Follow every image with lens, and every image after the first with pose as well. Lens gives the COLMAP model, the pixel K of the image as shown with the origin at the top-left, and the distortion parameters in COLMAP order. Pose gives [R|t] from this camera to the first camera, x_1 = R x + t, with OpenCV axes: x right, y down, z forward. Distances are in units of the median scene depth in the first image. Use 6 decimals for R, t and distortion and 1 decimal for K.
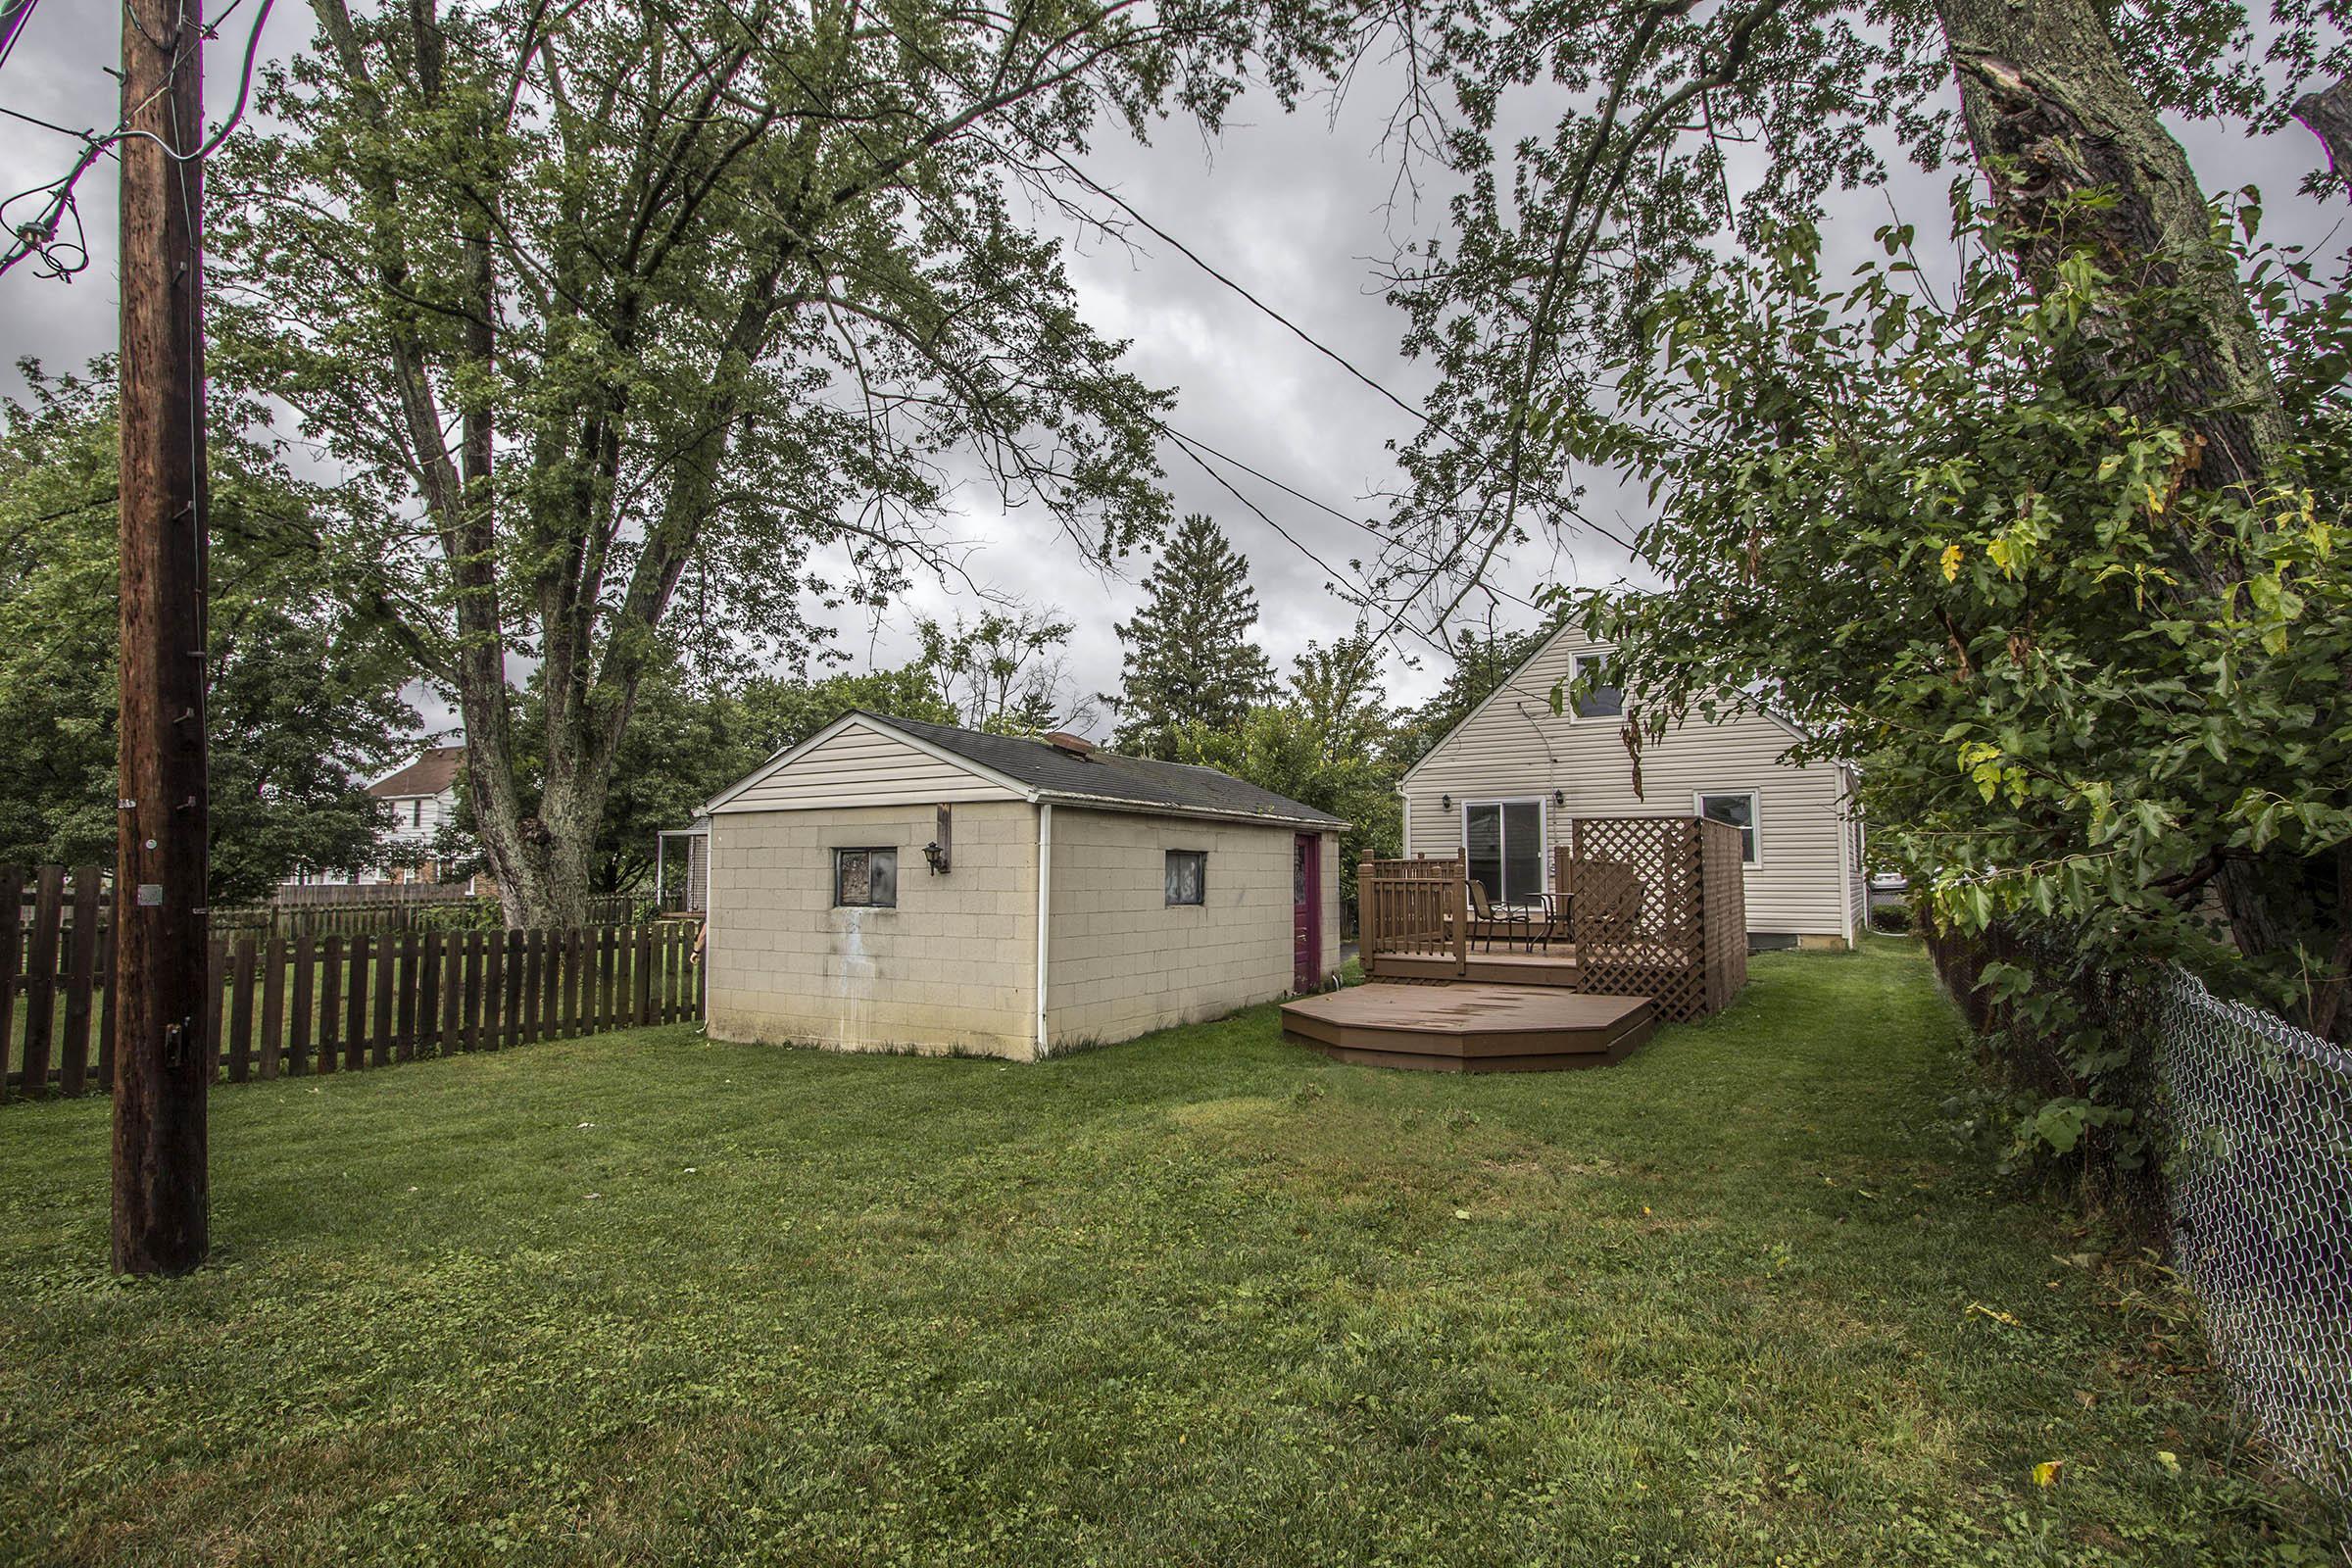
lens RADIAL K [[1185.3, 0, 1170.1], [0, 1185.3, 784.5], [0, 0, 1]] dist [-0.045946, 0.016607]
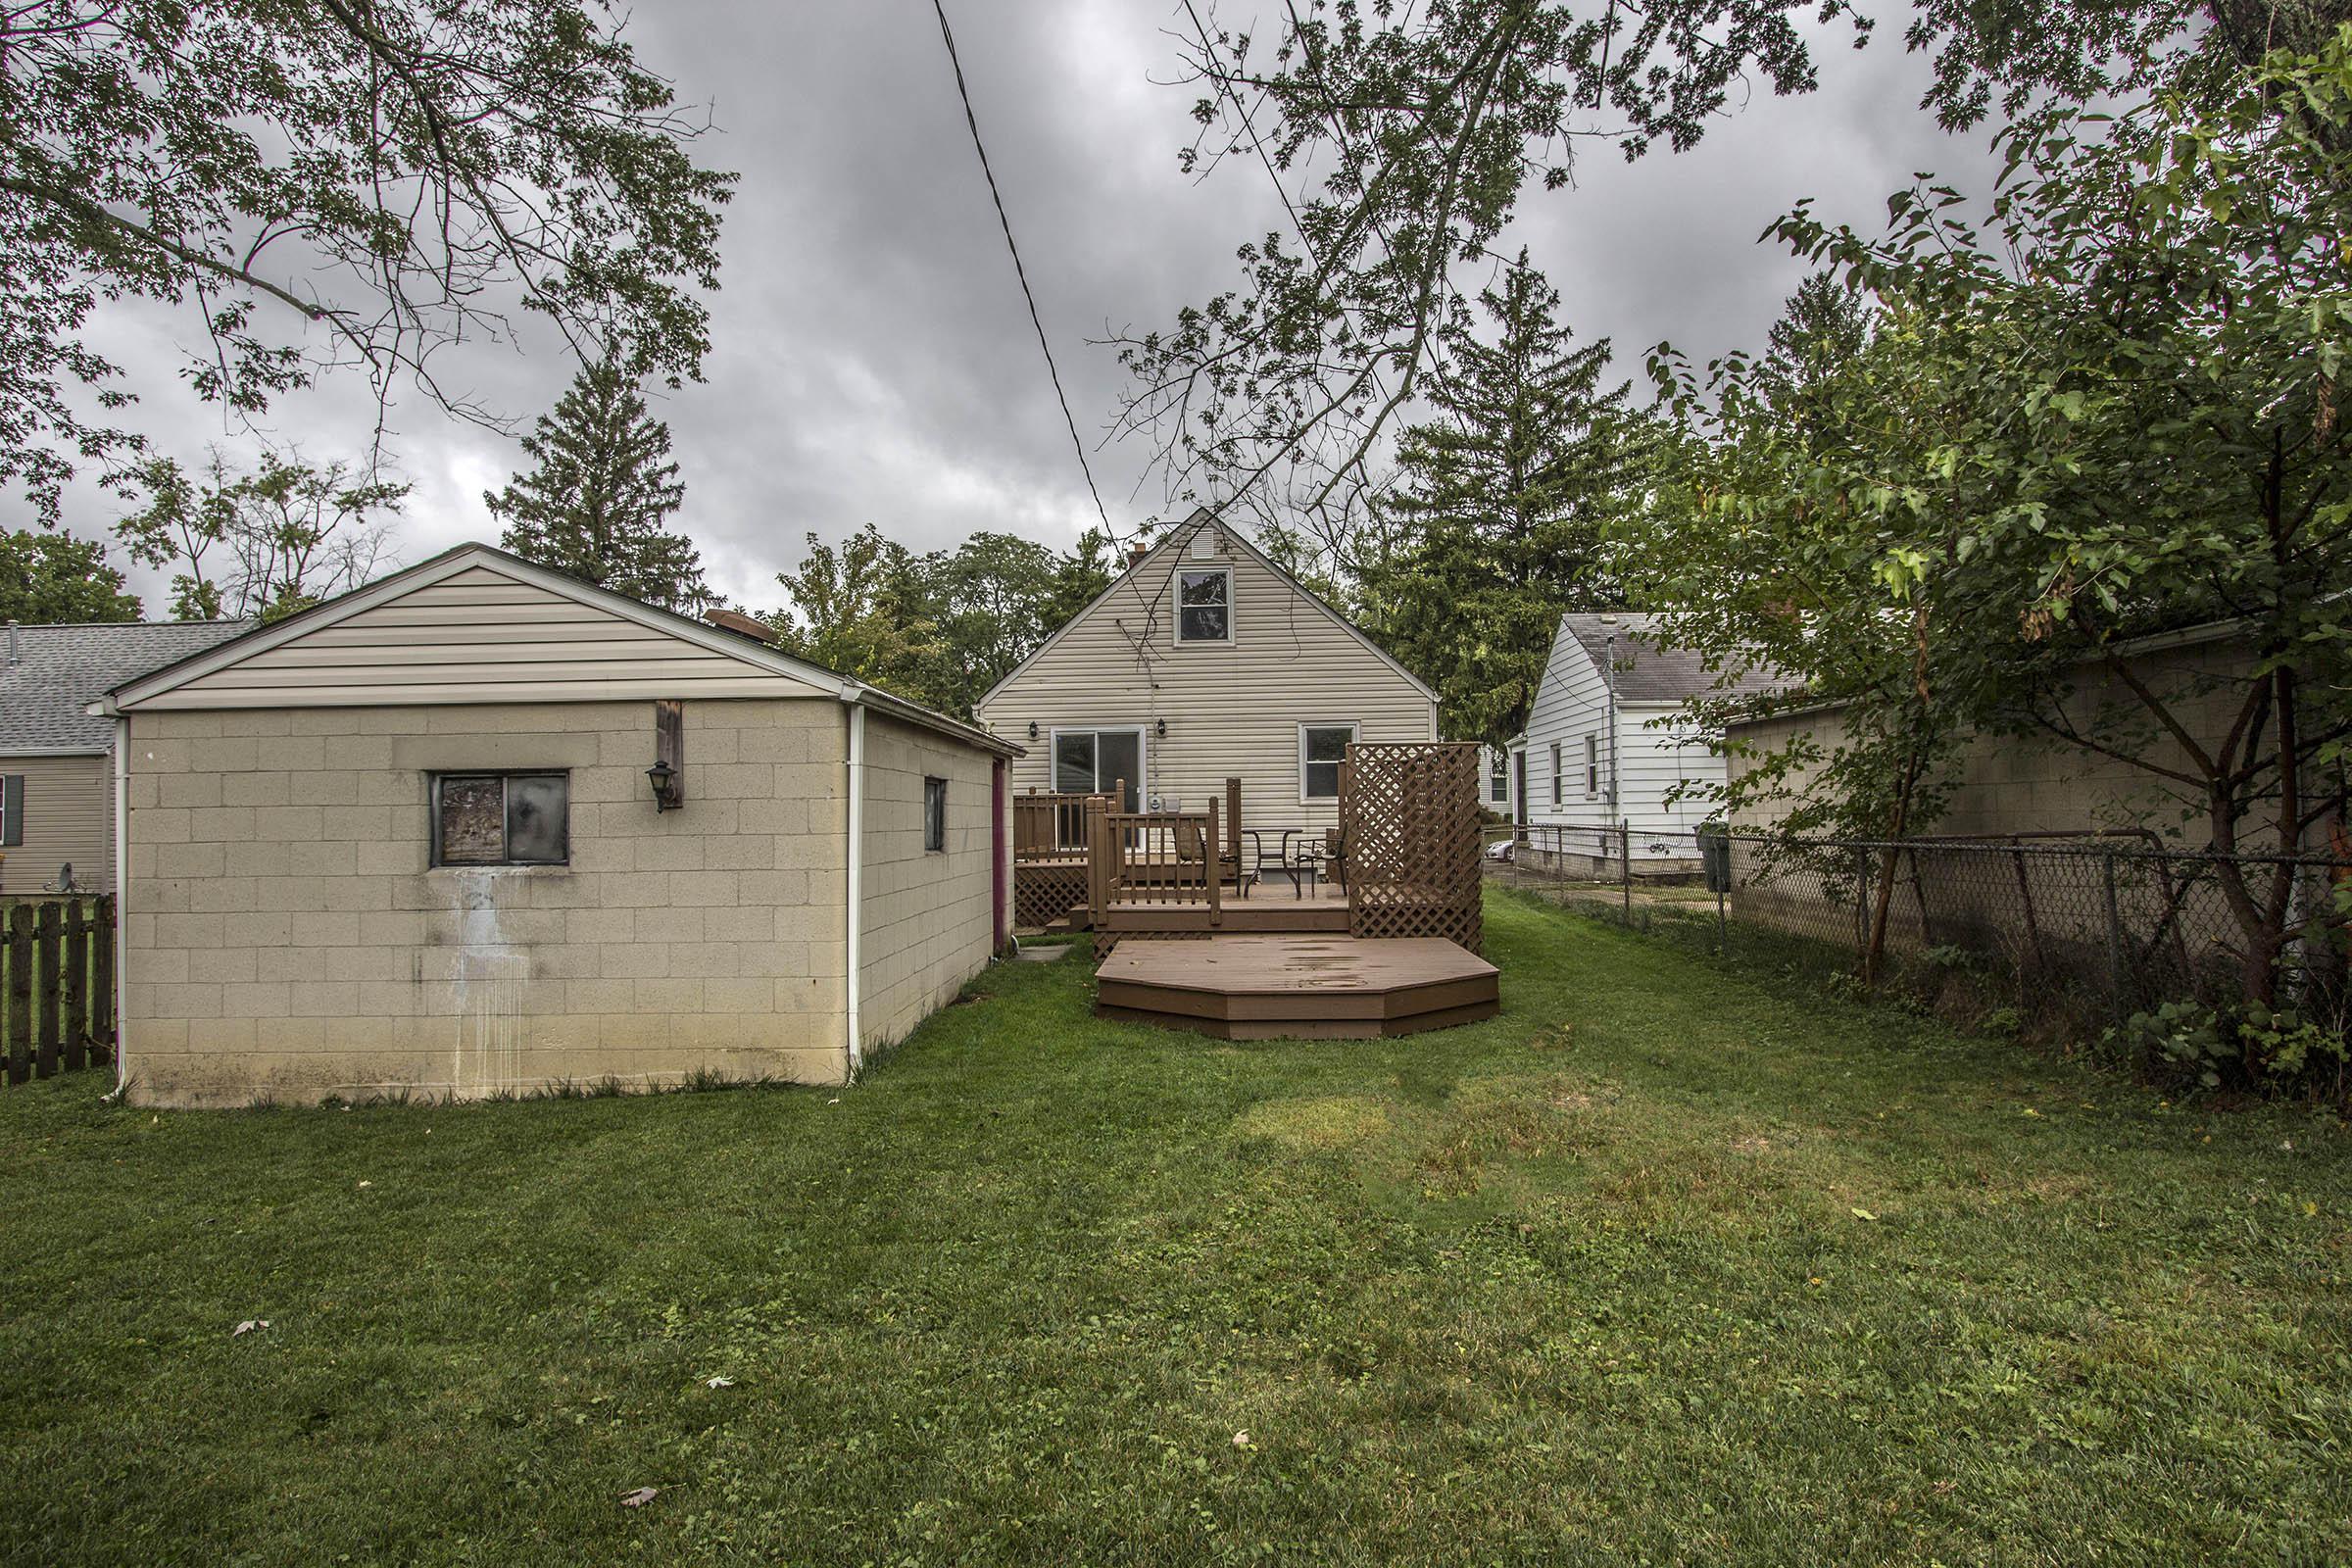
lens RADIAL K [[1286.2, 0, 1176.0], [0, 1286.2, 784.0], [0, 0, 1]] dist [-0.014950, -0.000690]
pose [[0.864140, 0.000728, 0.503251, -0.318683], [-0.024720, 0.998853, 0.041001, 0.026923], [-0.502644, -0.047871, 0.863167, 0.270387]]
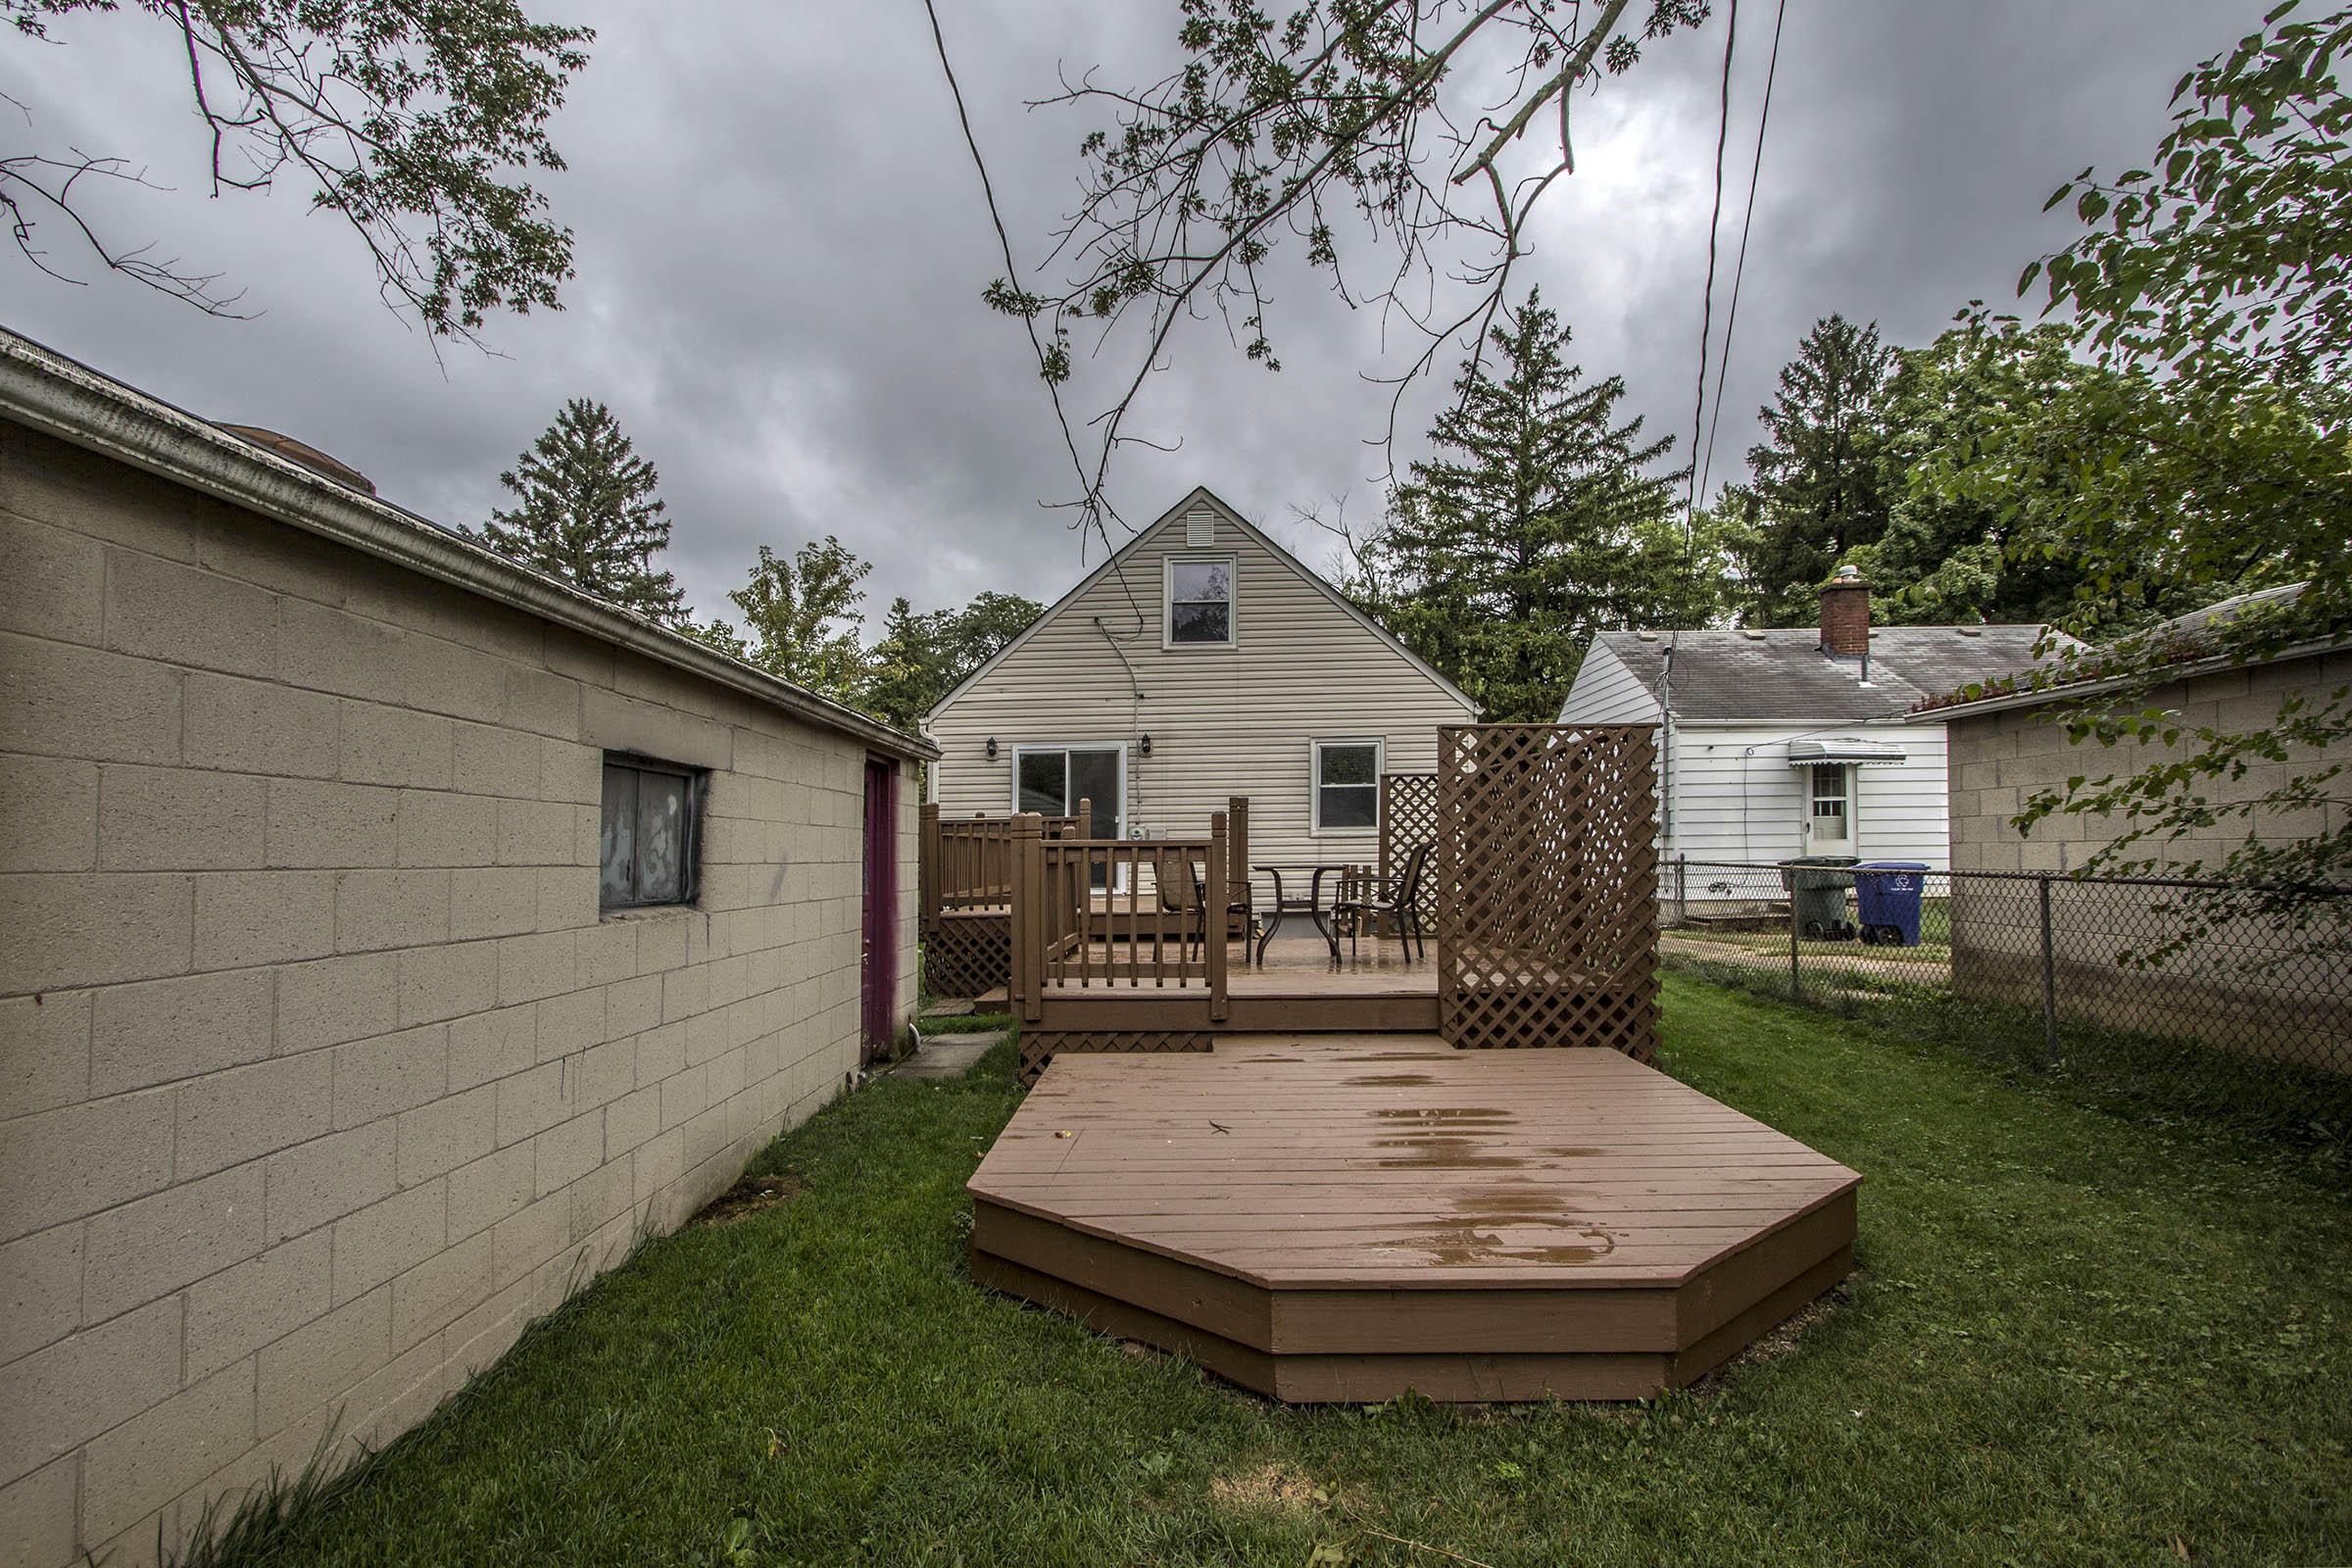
lens RADIAL K [[1101.5, 0, 1176.6], [0, 1101.5, 787.4], [0, 0, 1]] dist [0.002126, 0.000313]
pose [[0.862200, 0.017005, 0.506283, -0.023629], [-0.022233, 0.999744, 0.004283, 0.068012], [-0.506081, -0.014949, 0.862357, 0.716771]]
